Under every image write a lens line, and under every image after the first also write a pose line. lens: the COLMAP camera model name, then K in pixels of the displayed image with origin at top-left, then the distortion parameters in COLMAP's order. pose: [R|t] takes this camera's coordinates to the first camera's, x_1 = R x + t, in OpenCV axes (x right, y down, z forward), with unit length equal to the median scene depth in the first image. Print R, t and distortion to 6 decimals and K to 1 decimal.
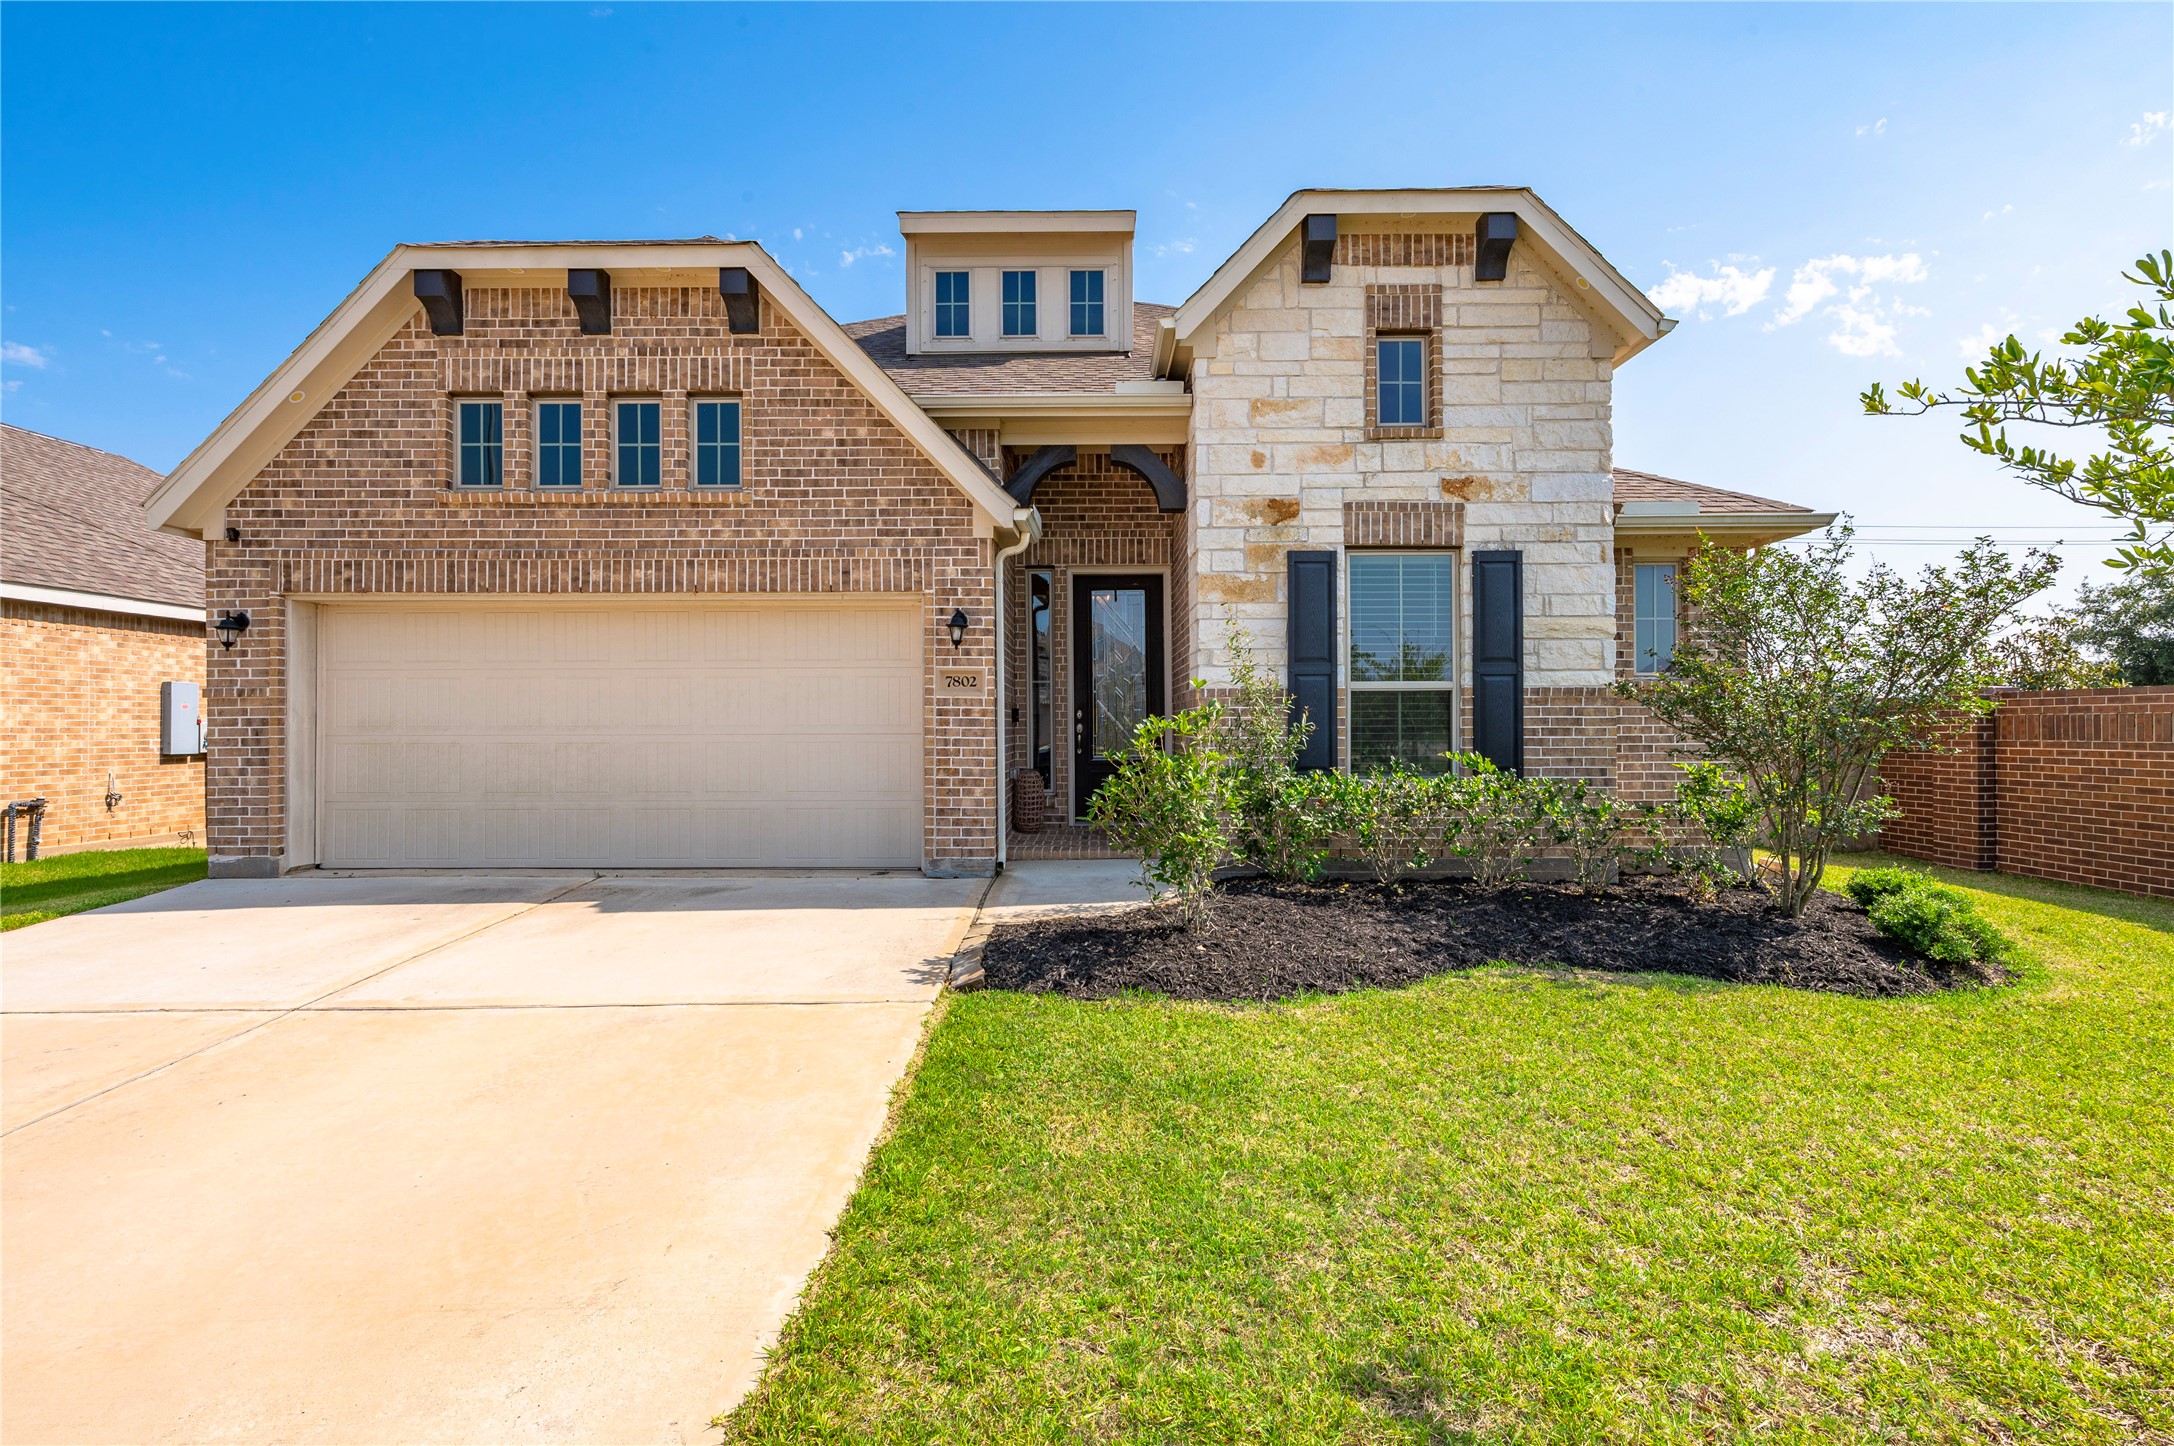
lens RADIAL K [[1038.5, 0, 1082.9], [0, 1038.5, 722.4], [0, 0, 1]] dist [-0.001410, -0.001049]
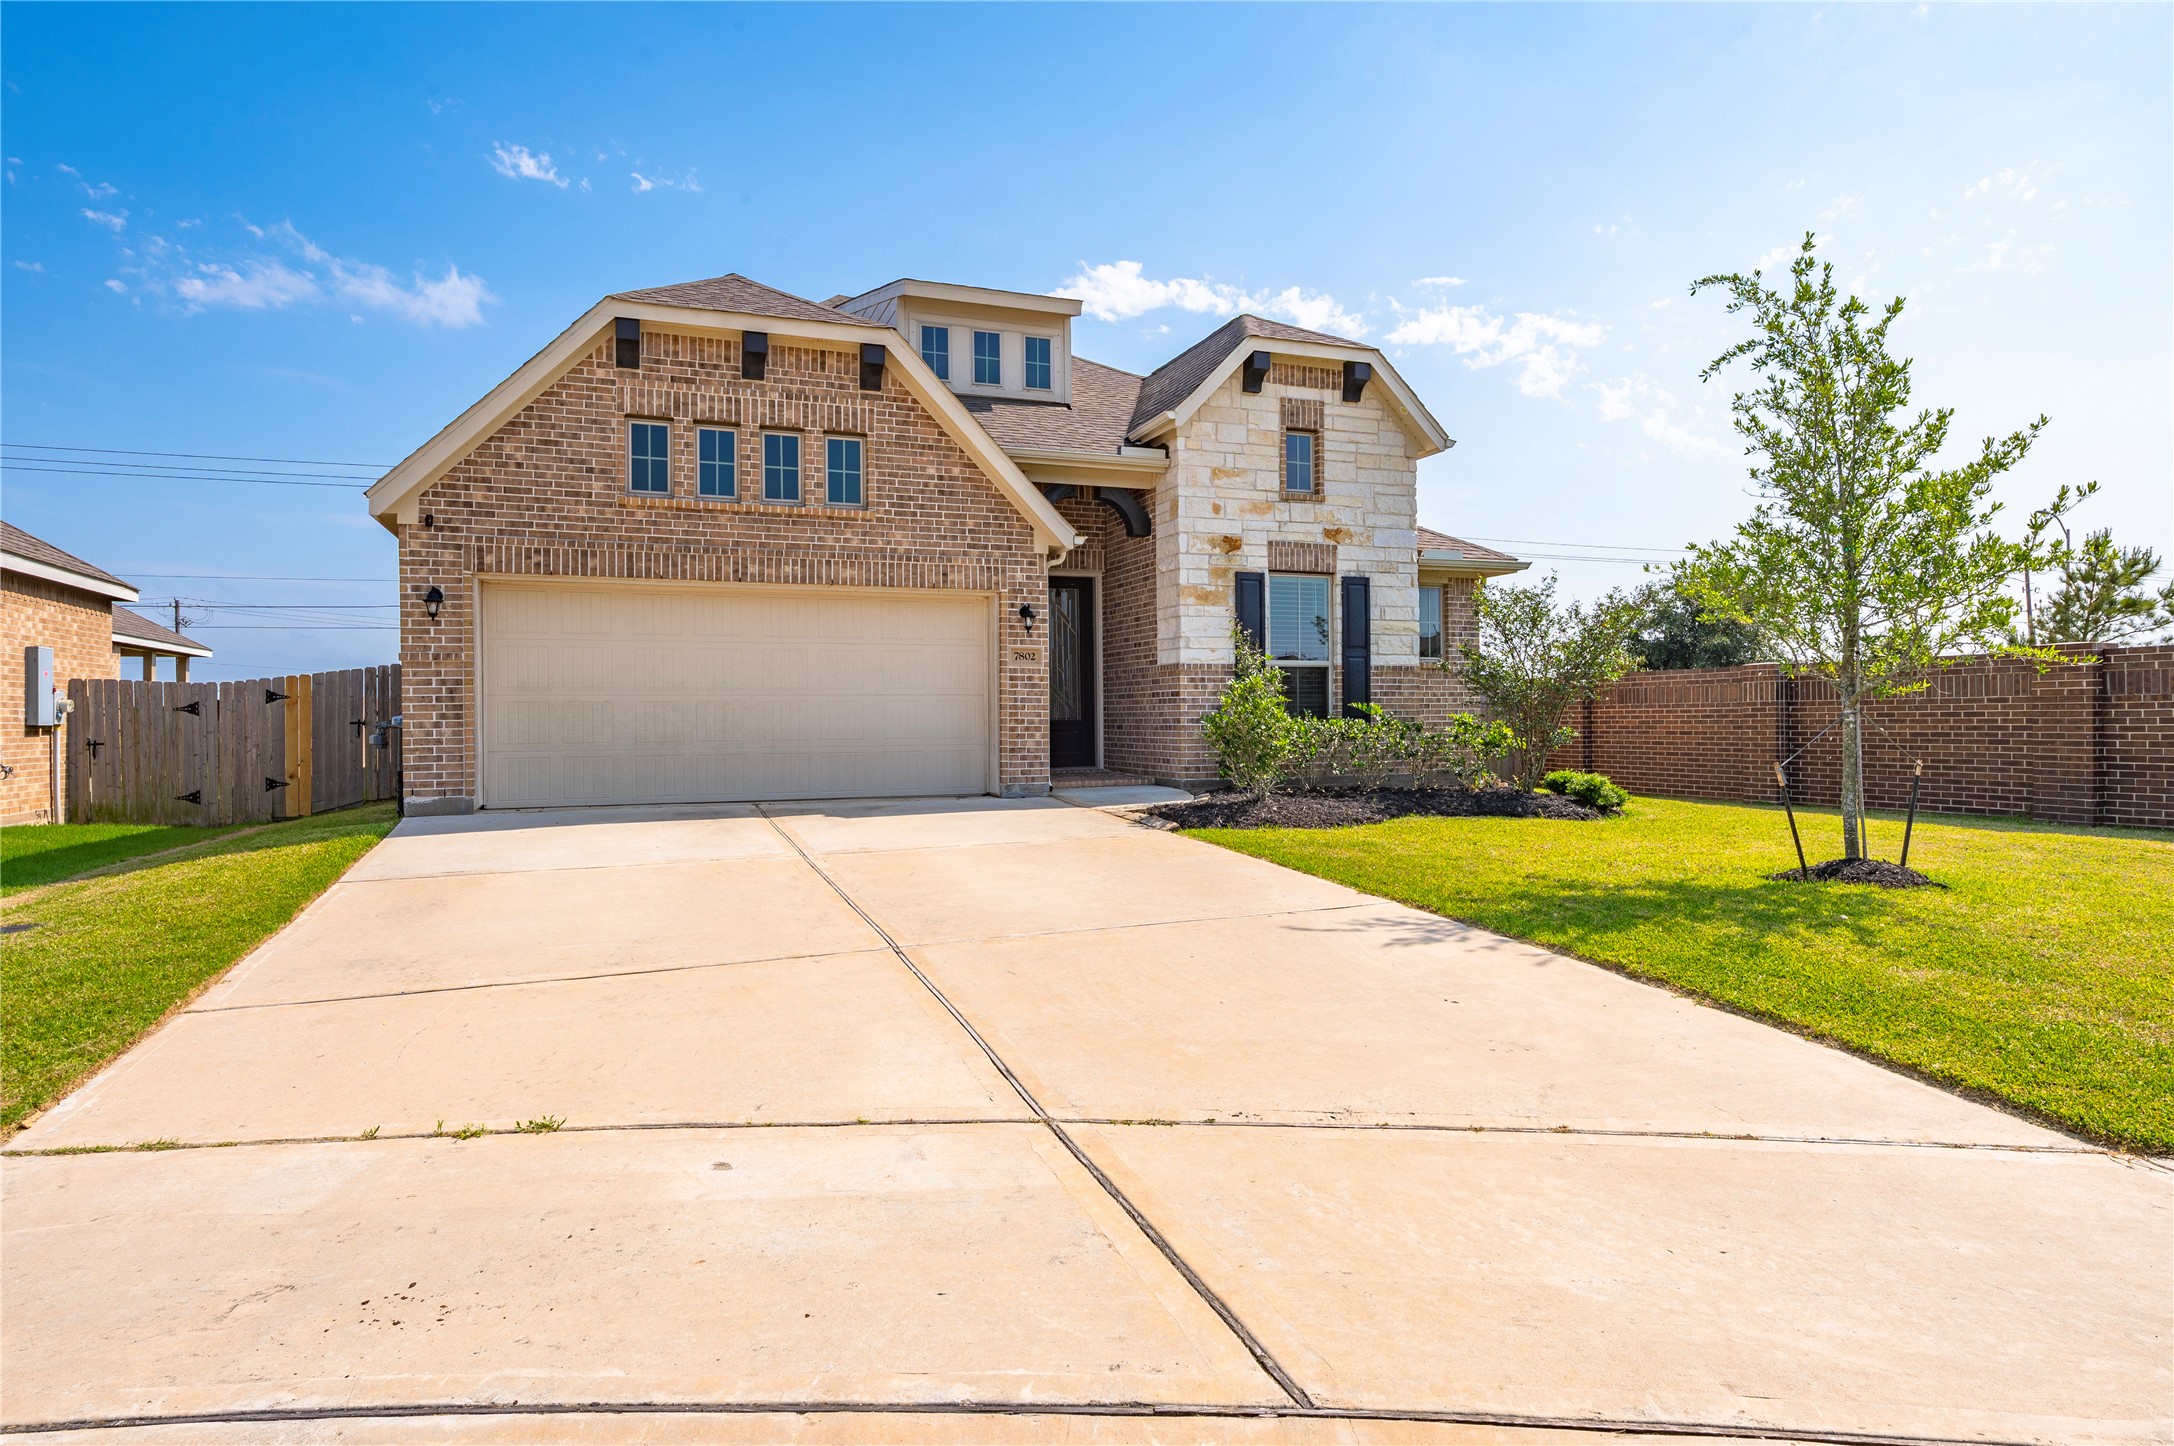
lens RADIAL K [[1188.0, 0, 1087.0], [0, 1188.0, 723.0], [0, 0, 1]] dist [0.000470, 0.000096]
pose [[0.933080, -0.005478, 0.359628, -0.611528], [0.003717, 0.999977, 0.005589, 0.041221], [-0.359650, -0.003879, 0.933079, -0.509738]]
